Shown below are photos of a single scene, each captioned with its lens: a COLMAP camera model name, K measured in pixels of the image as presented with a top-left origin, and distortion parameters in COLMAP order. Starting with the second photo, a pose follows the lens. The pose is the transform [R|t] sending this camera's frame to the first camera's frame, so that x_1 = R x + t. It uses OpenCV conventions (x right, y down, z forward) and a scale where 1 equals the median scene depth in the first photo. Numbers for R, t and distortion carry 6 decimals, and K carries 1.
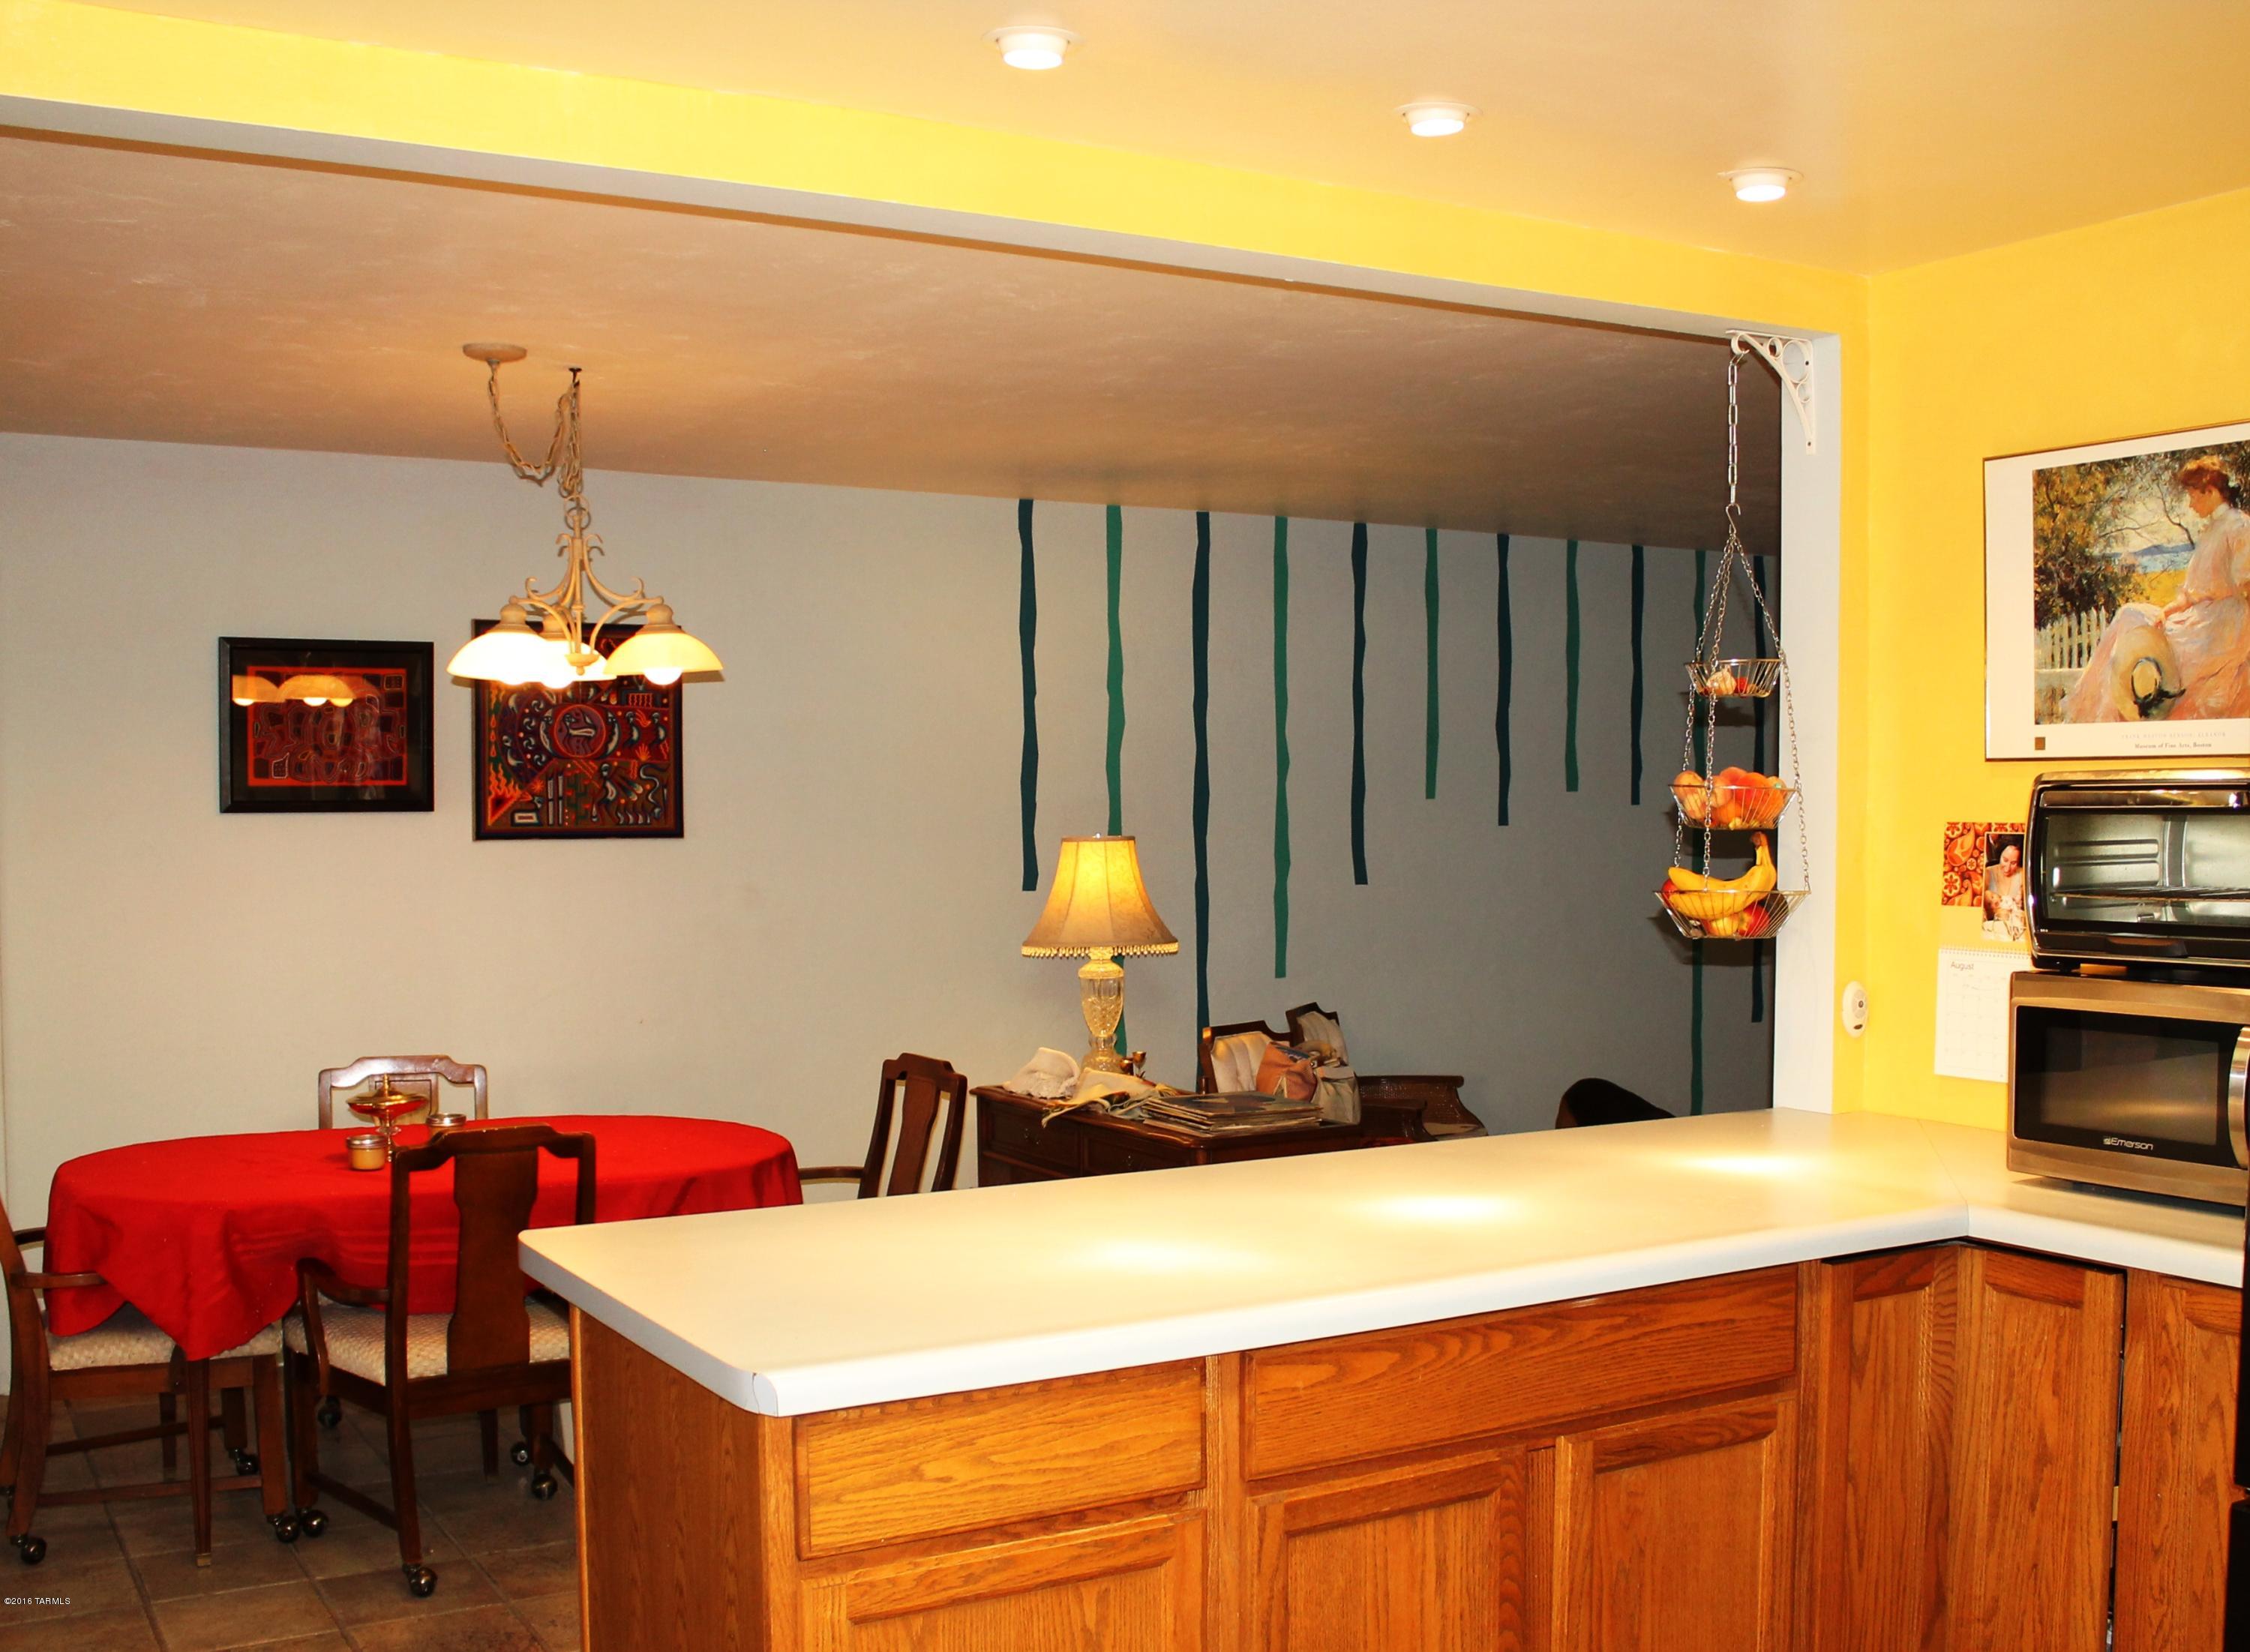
lens RADIAL K [[2138.2, 0, 1123.7], [0, 2138.2, 829.3], [0, 0, 1]] dist [-0.071900, 0.000000]
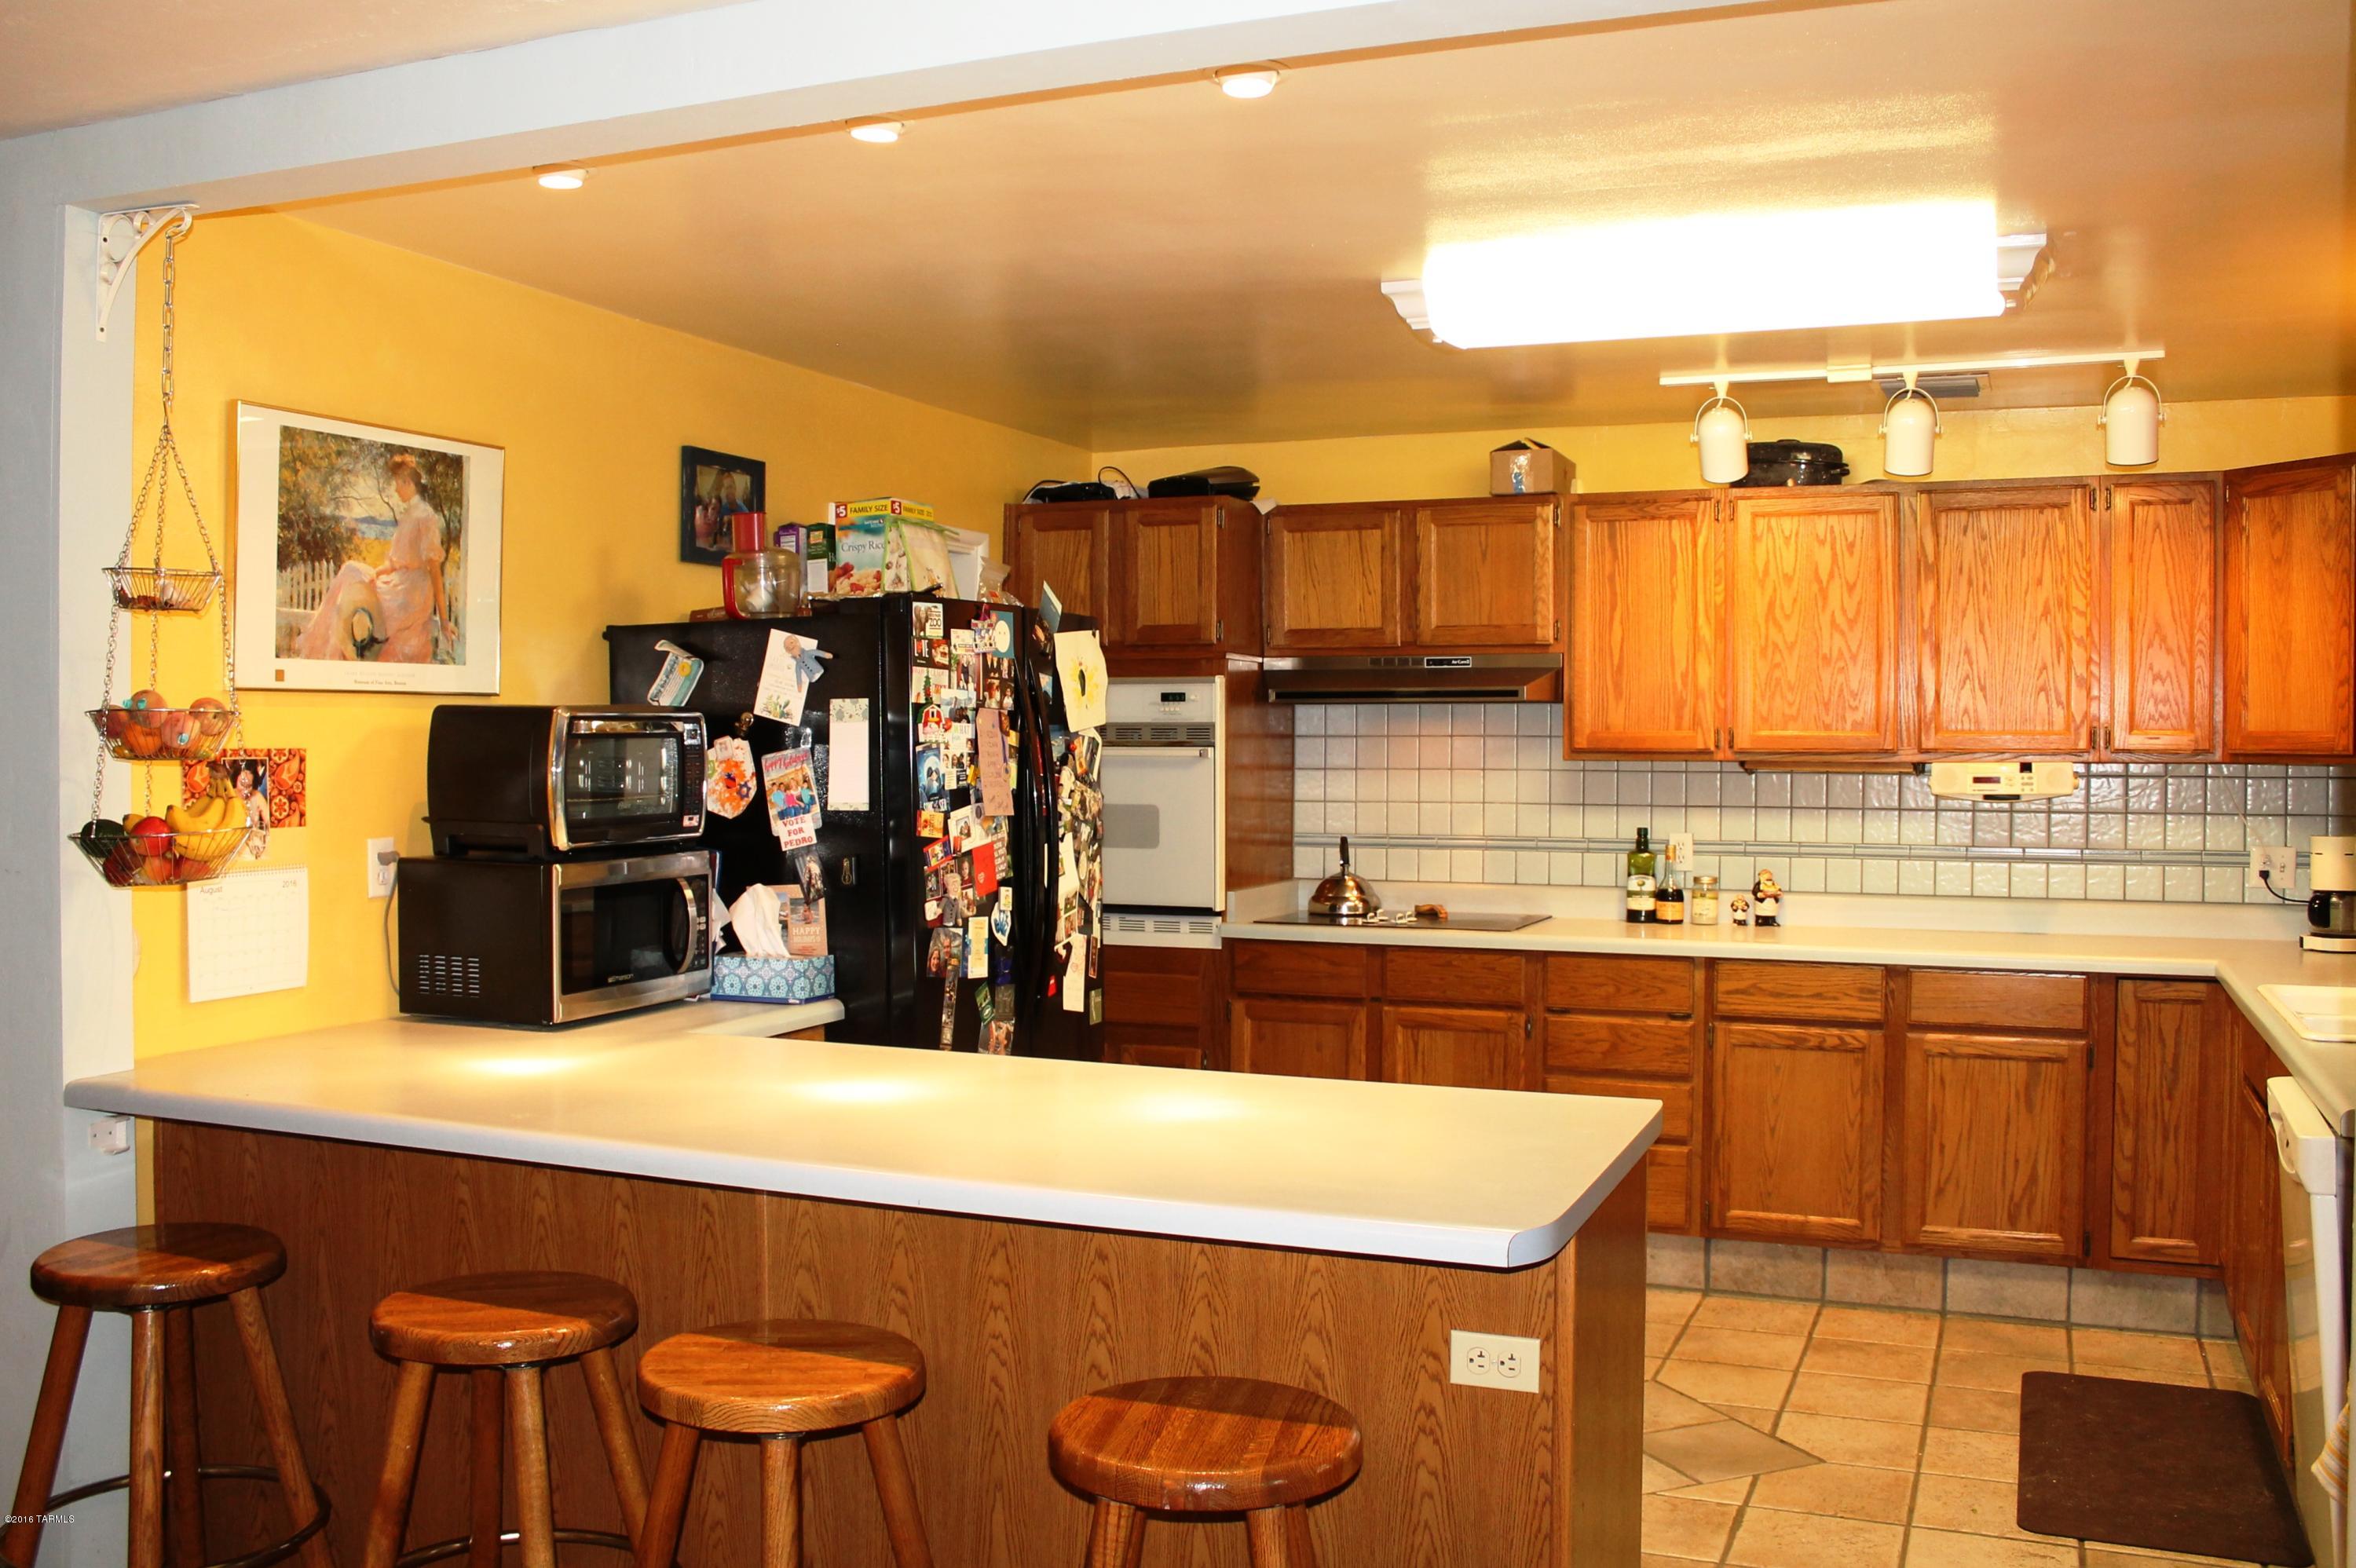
lens RADIAL K [[2092.6, 0, 1178.0], [0, 2092.6, 773.1], [0, 0, 1]] dist [-0.113023, 0.005963]
pose [[-0.596230, -0.014004, 0.802692, -0.721183], [0.014060, 0.999512, 0.027881, -0.013623], [-0.802691, 0.027910, -0.595742, 1.307292]]
